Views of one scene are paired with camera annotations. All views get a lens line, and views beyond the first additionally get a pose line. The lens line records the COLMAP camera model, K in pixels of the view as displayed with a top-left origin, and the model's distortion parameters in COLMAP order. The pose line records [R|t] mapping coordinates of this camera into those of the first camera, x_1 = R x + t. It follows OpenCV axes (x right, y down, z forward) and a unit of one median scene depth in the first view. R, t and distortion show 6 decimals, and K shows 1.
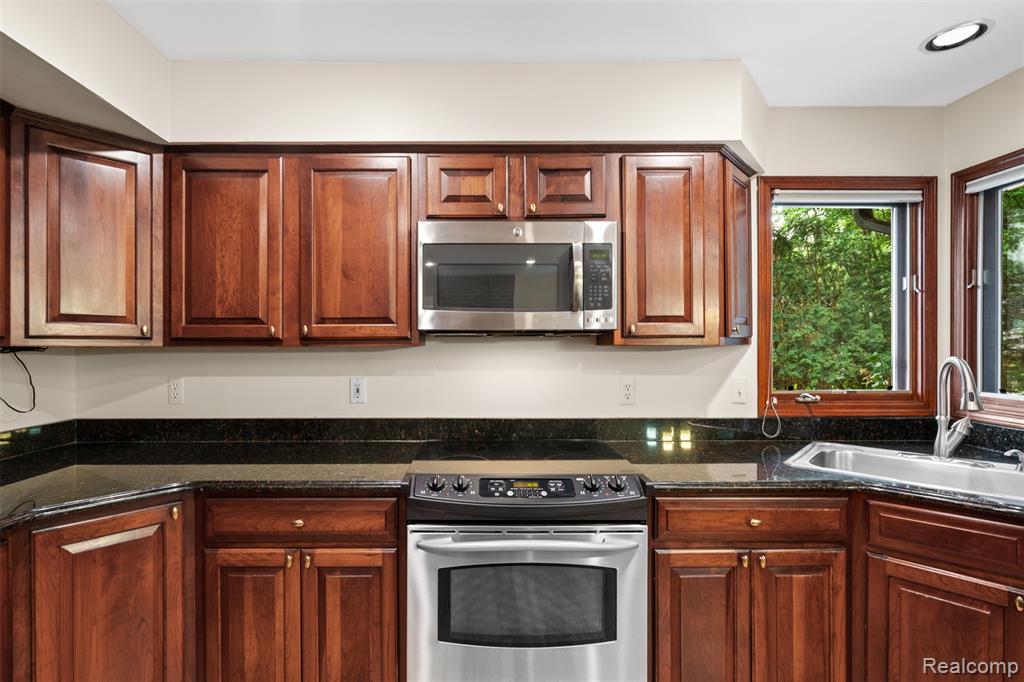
lens RADIAL K [[479.4, 0, 475.1], [0, 479.4, 345.0], [0, 0, 1]] dist [-0.001505, -0.000151]
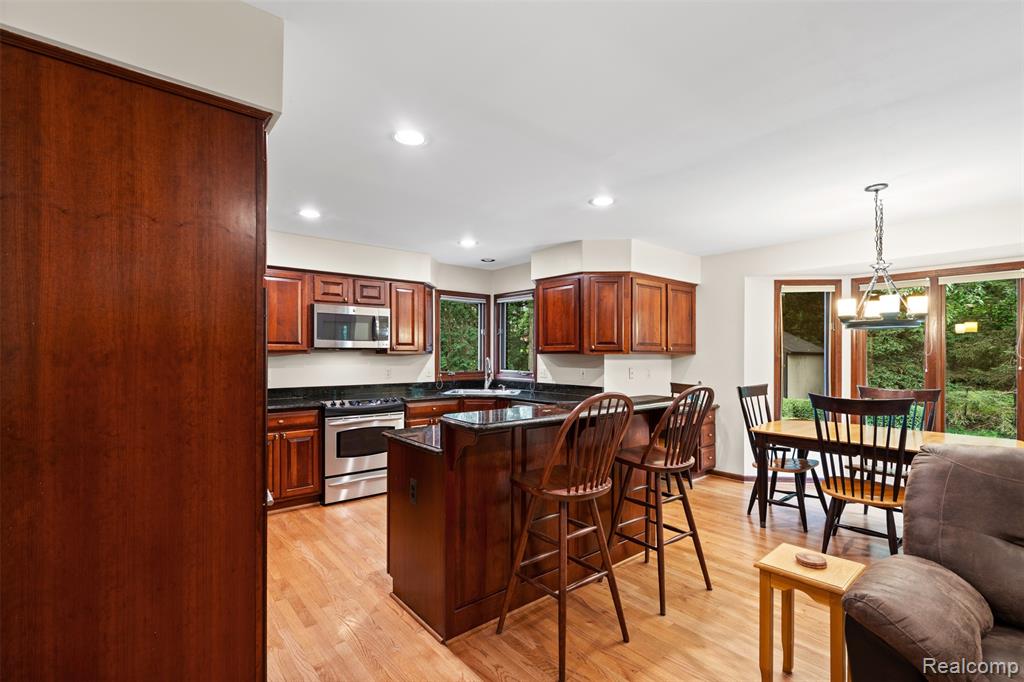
lens RADIAL K [[464.1, 0, 513.2], [0, 464.1, 356.0], [0, 0, 1]] dist [-0.000447, -0.000023]
pose [[0.765190, -0.000608, 0.643804, -0.748015], [-0.002561, 0.999989, 0.003988, 0.000582], [-0.643800, -0.004700, 0.765180, -1.268673]]
